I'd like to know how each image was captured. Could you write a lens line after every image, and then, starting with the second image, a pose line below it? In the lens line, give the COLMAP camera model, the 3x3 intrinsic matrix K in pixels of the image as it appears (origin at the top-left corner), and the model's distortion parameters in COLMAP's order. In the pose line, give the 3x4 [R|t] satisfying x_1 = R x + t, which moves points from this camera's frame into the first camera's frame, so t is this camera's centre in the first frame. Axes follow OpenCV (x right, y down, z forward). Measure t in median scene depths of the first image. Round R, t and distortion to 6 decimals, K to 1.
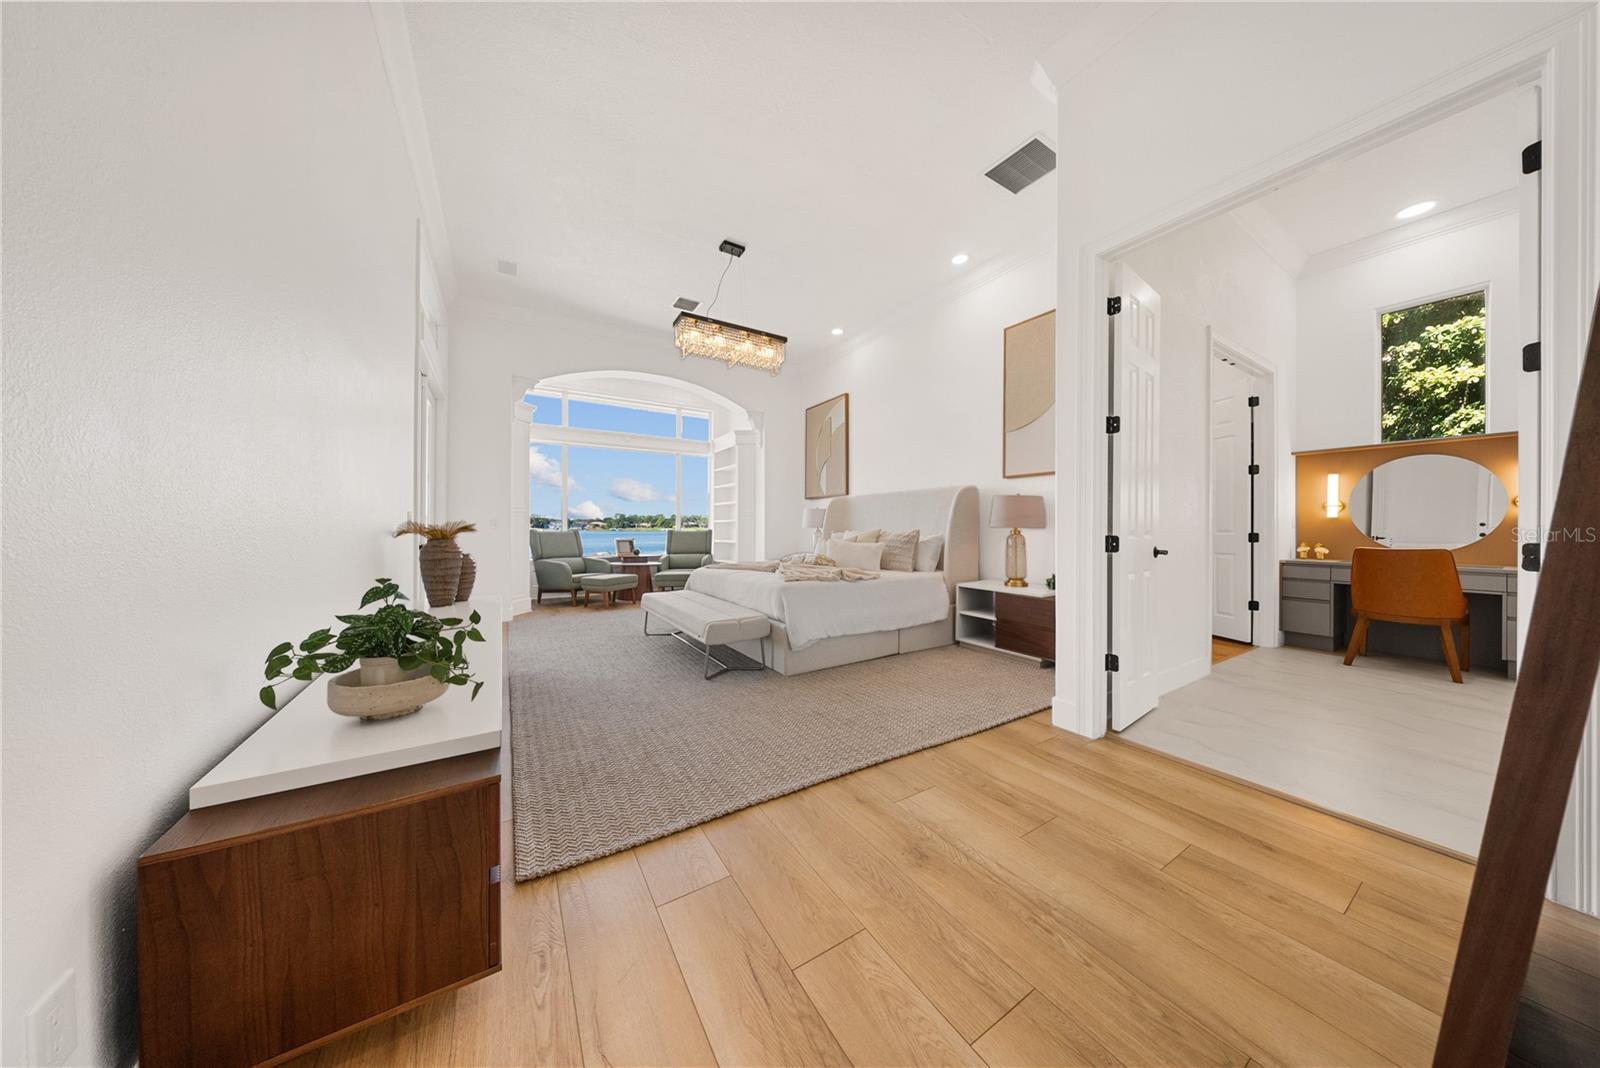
lens RADIAL K [[476.9, 0, 795.3], [0, 476.9, 524.5], [0, 0, 1]] dist [-0.007000, -0.000077]
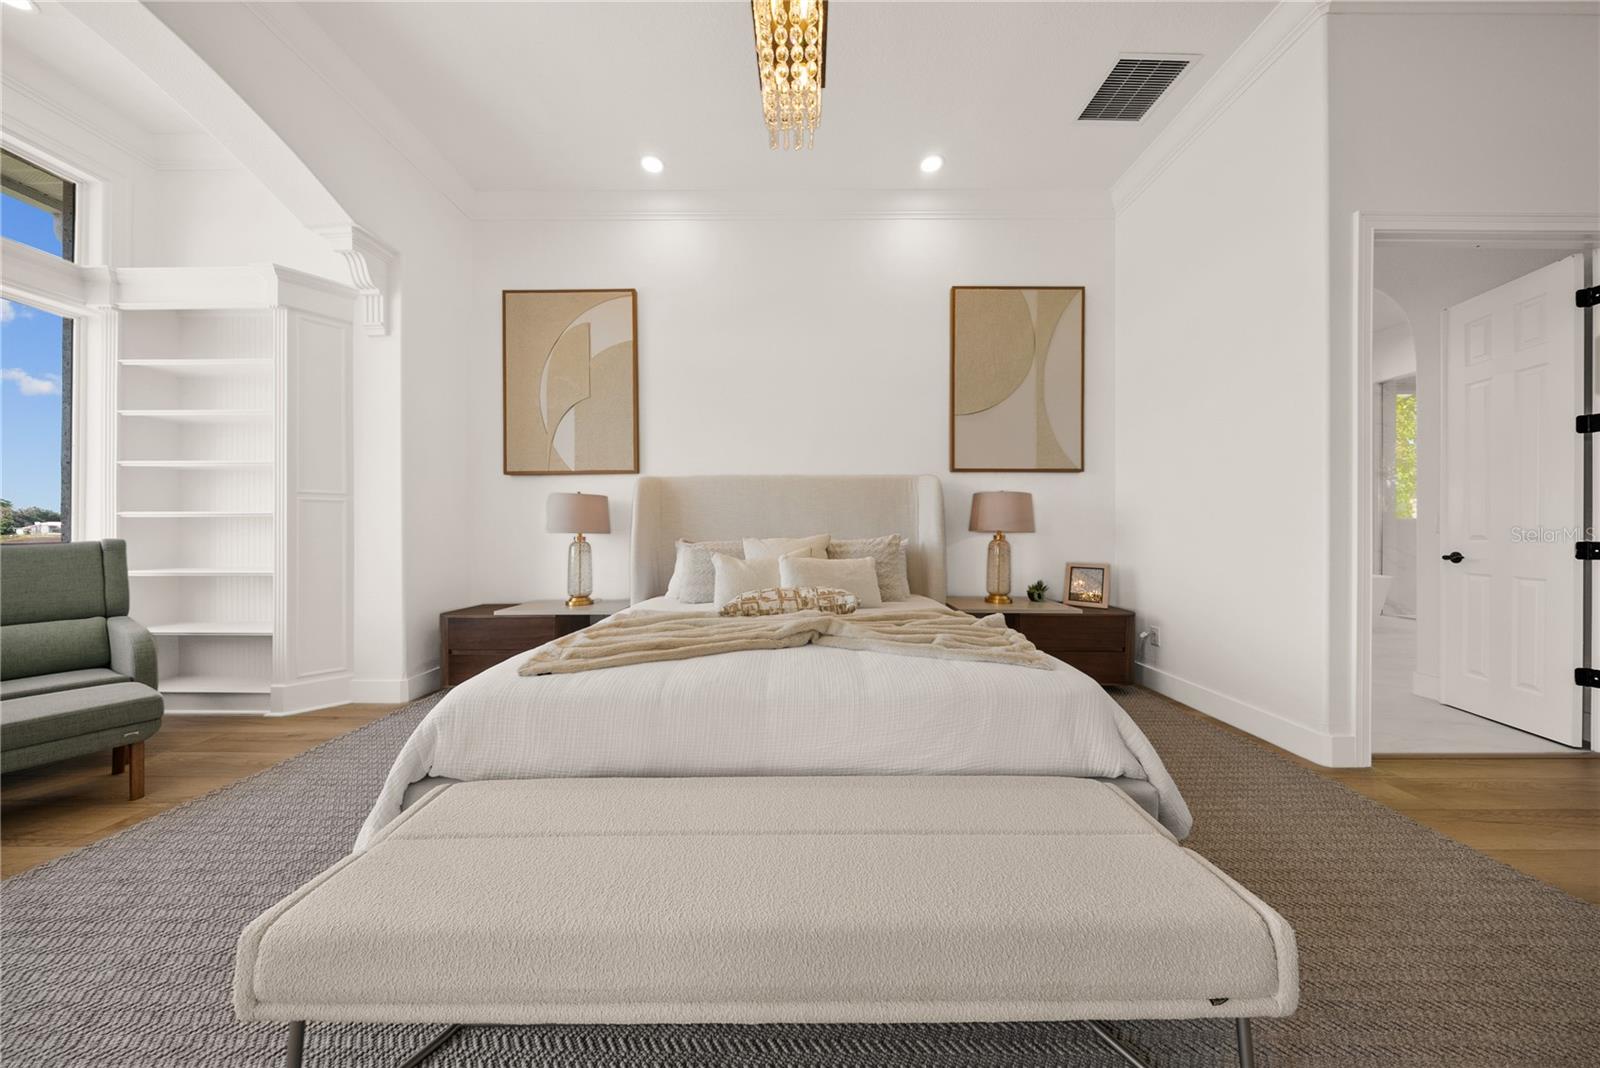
lens RADIAL K [[472.1, 0, 798.1], [0, 472.1, 529.6], [0, 0, 1]] dist [-0.006036, 0.000016]
pose [[0.519678, -0.003734, 0.854354, -0.366899], [-0.004323, 0.999966, 0.007000, -0.001692], [-0.854351, -0.007331, 0.519644, 0.771144]]
